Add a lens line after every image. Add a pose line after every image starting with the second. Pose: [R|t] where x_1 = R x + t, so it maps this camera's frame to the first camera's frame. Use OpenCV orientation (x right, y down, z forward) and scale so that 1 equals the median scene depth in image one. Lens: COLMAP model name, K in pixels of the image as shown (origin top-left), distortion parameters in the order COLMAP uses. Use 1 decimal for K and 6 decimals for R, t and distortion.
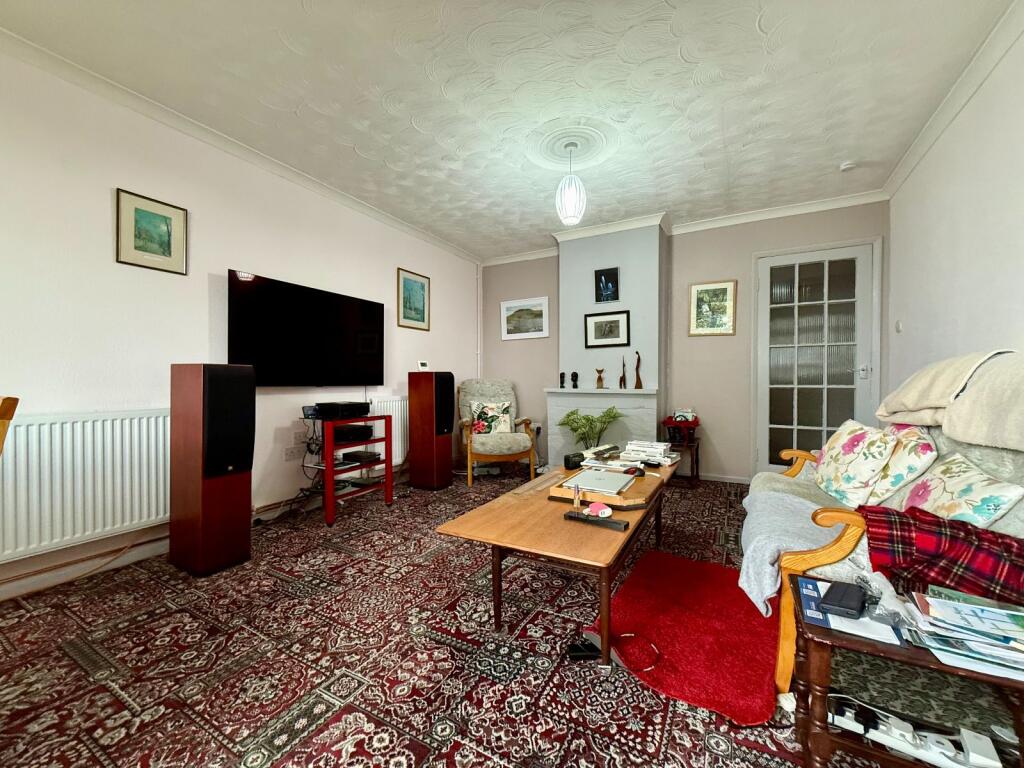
lens RADIAL K [[406.6, 0, 515.0], [0, 406.6, 385.8], [0, 0, 1]] dist [-0.002490, 0.000286]
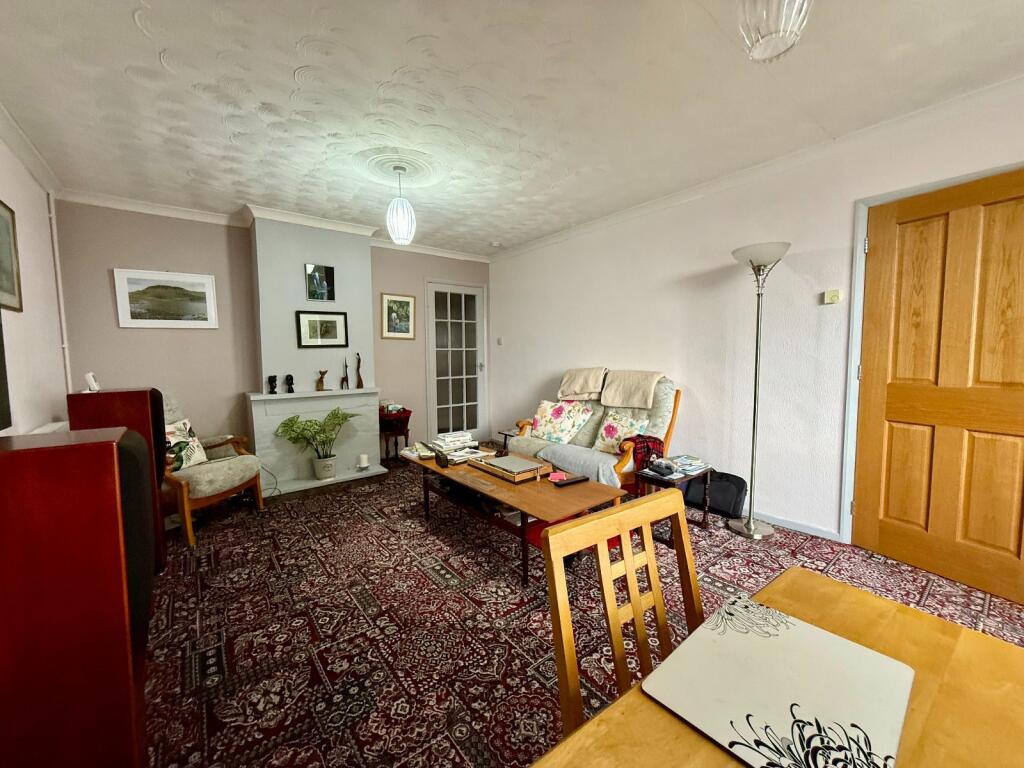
lens RADIAL K [[406.6, 0, 517.1], [0, 406.6, 381.0], [0, 0, 1]] dist [-0.002490, 0.000286]
pose [[0.380046, -0.069305, 0.922367, -0.551396], [0.022899, 0.997588, 0.065522, -0.075581], [-0.924684, -0.003780, 0.380717, 0.226406]]
